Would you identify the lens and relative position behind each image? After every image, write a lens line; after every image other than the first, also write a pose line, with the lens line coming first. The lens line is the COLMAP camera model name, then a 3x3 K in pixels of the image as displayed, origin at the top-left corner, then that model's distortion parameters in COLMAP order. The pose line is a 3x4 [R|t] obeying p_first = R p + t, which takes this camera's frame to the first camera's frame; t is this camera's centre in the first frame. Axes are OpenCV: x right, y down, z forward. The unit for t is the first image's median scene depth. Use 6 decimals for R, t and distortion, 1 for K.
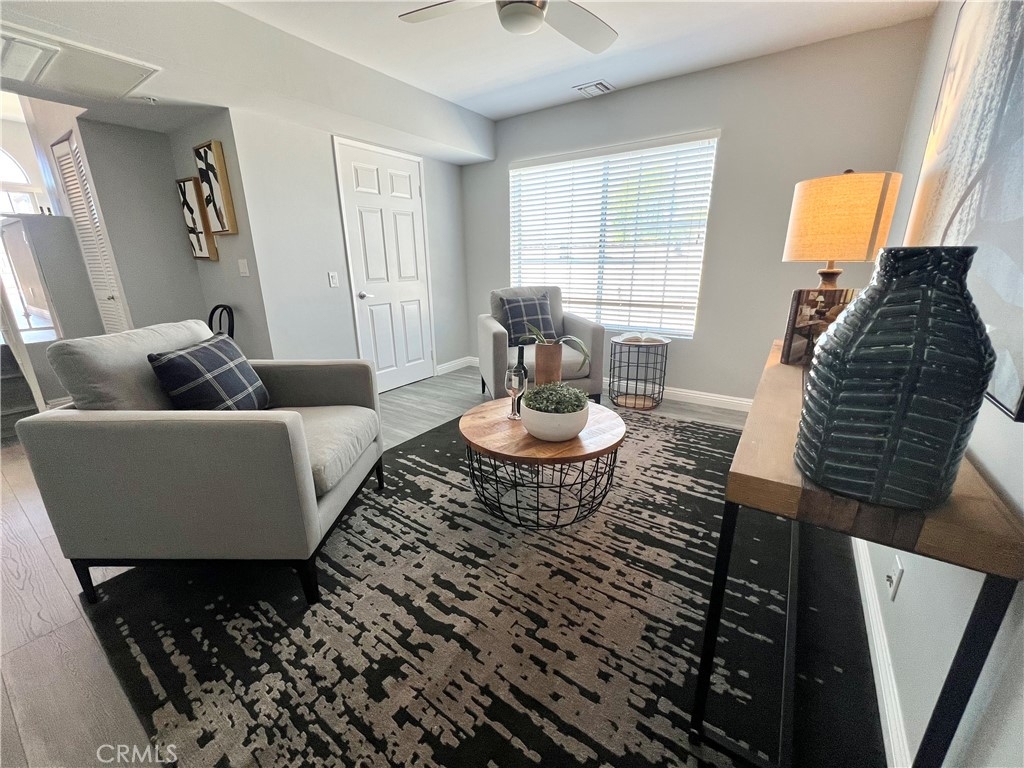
lens RADIAL K [[409.4, 0, 510.7], [0, 409.4, 383.5], [0, 0, 1]] dist [-0.003972, 0.000903]
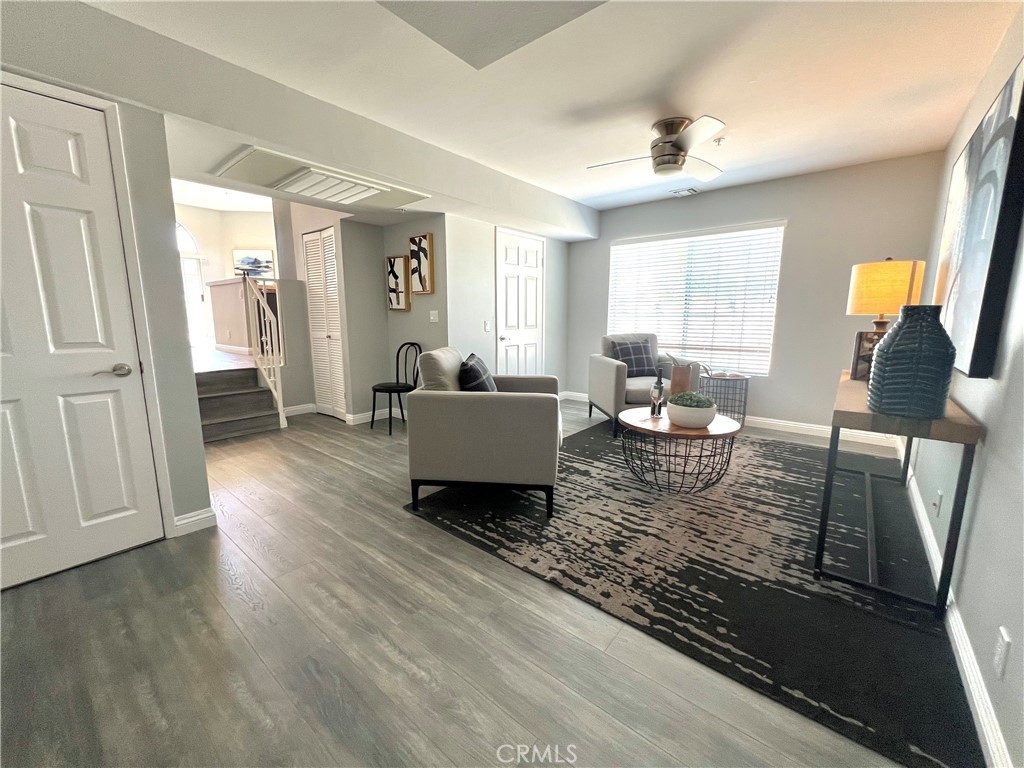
lens RADIAL K [[409.4, 0, 510.0], [0, 409.4, 383.7], [0, 0, 1]] dist [-0.003972, 0.000903]
pose [[0.995553, 0.025152, -0.090785, -0.401890], [-0.036553, 0.991331, -0.126200, 0.178219], [0.086824, 0.128957, 0.987842, -0.528618]]
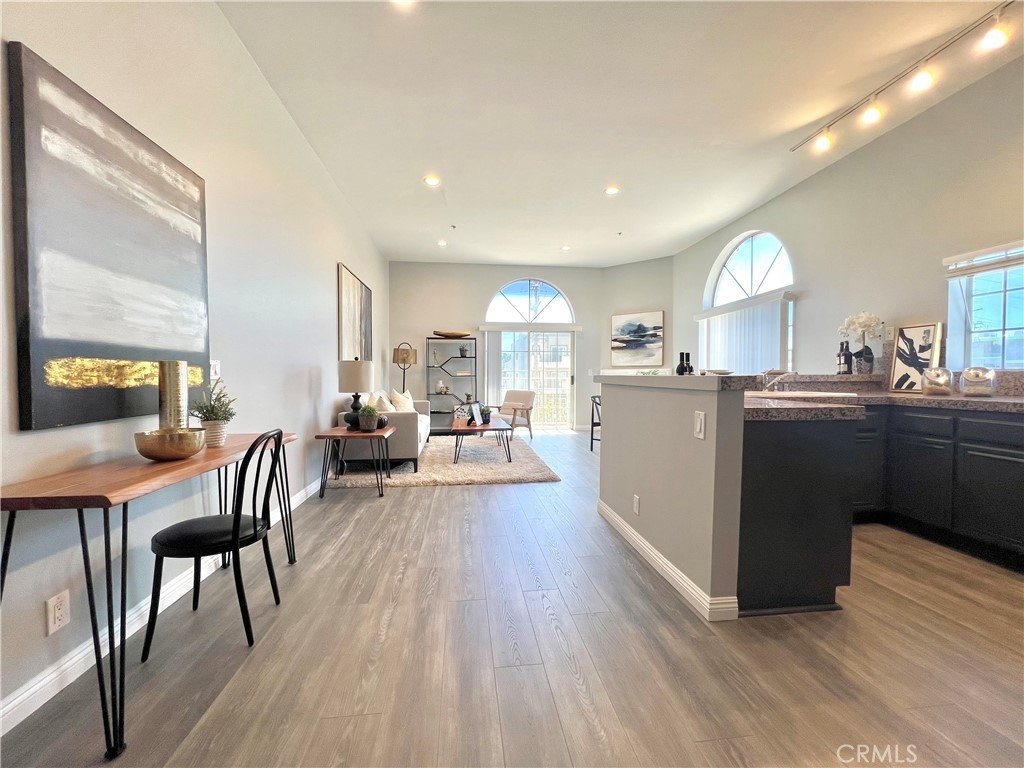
lens RADIAL K [[409.4, 0, 510.3], [0, 409.4, 383.3], [0, 0, 1]] dist [-0.003972, 0.000903]
pose [[0.654595, 0.022078, -0.755657, -2.339949], [-0.223085, 0.960702, -0.165181, -0.666669], [0.722314, 0.276702, 0.633796, 1.317408]]
